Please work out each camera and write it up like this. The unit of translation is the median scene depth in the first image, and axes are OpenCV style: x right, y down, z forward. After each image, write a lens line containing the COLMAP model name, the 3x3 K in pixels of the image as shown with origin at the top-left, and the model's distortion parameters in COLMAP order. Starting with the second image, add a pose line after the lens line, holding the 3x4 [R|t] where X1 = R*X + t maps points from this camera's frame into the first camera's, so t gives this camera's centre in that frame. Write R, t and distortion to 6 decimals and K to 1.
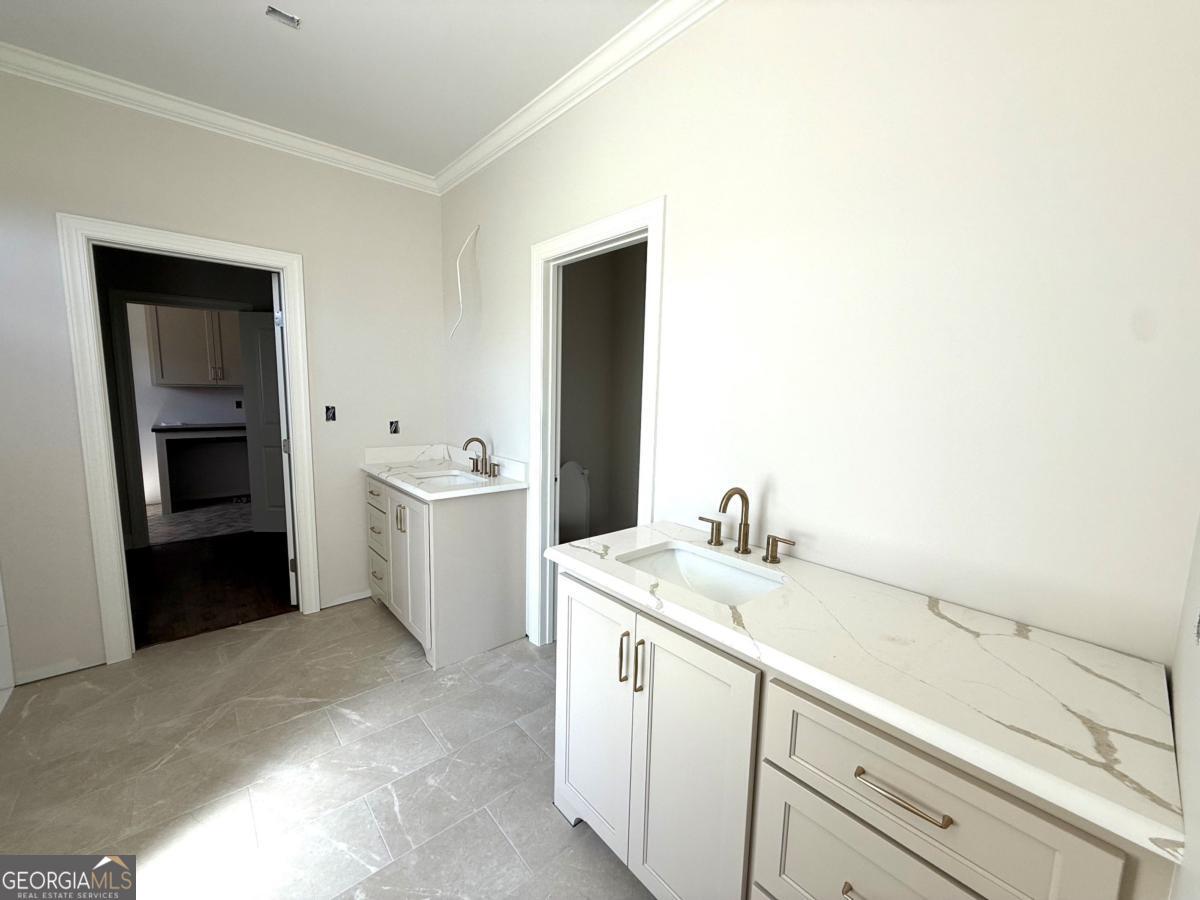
lens RADIAL K [[479.7, 0, 599.8], [0, 479.7, 450.8], [0, 0, 1]] dist [-0.001552, -0.000118]
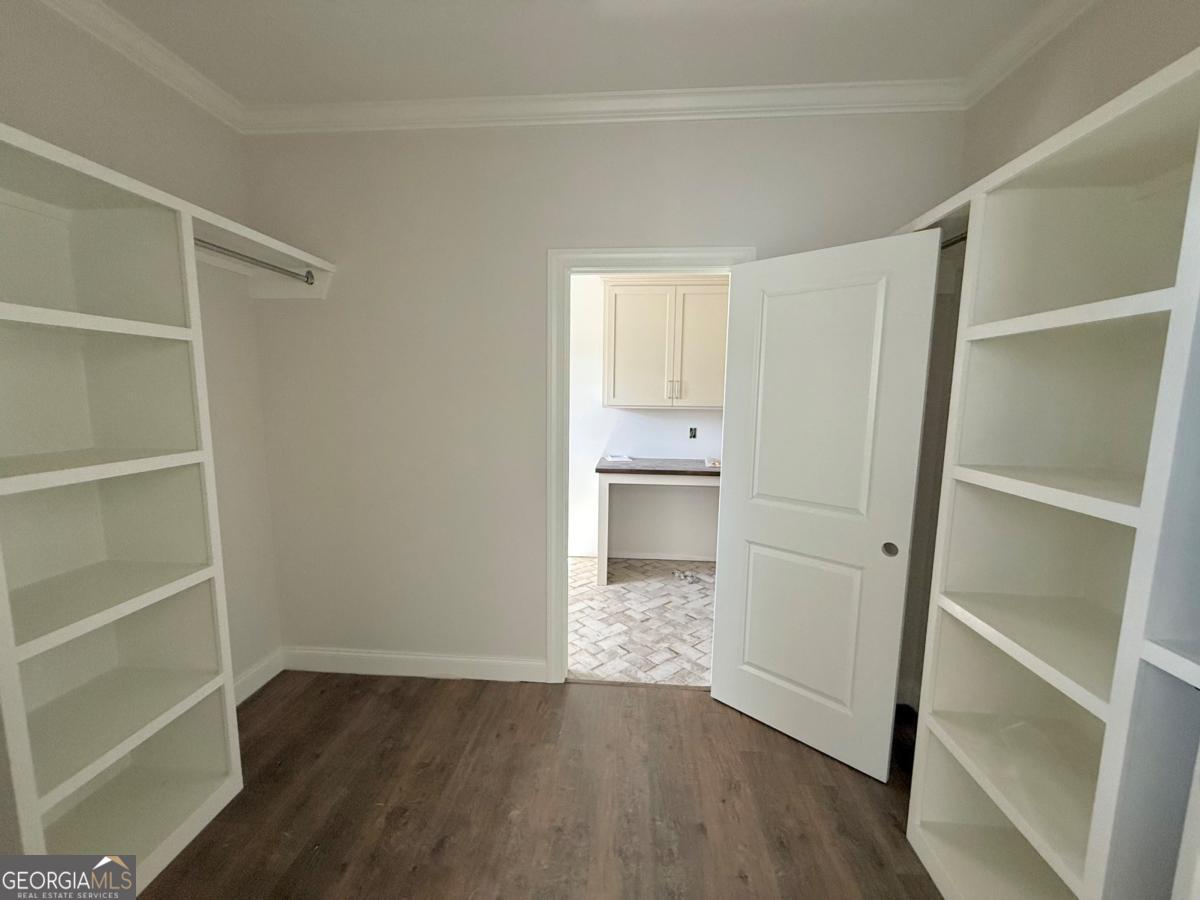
lens RADIAL K [[479.7, 0, 598.1], [0, 479.7, 450.8], [0, 0, 1]] dist [-0.001552, -0.000118]
pose [[0.701564, 0.073861, -0.708768, -0.399337], [-0.088411, 0.995951, 0.016276, -0.079166], [0.707101, 0.051244, 0.705254, 0.464556]]
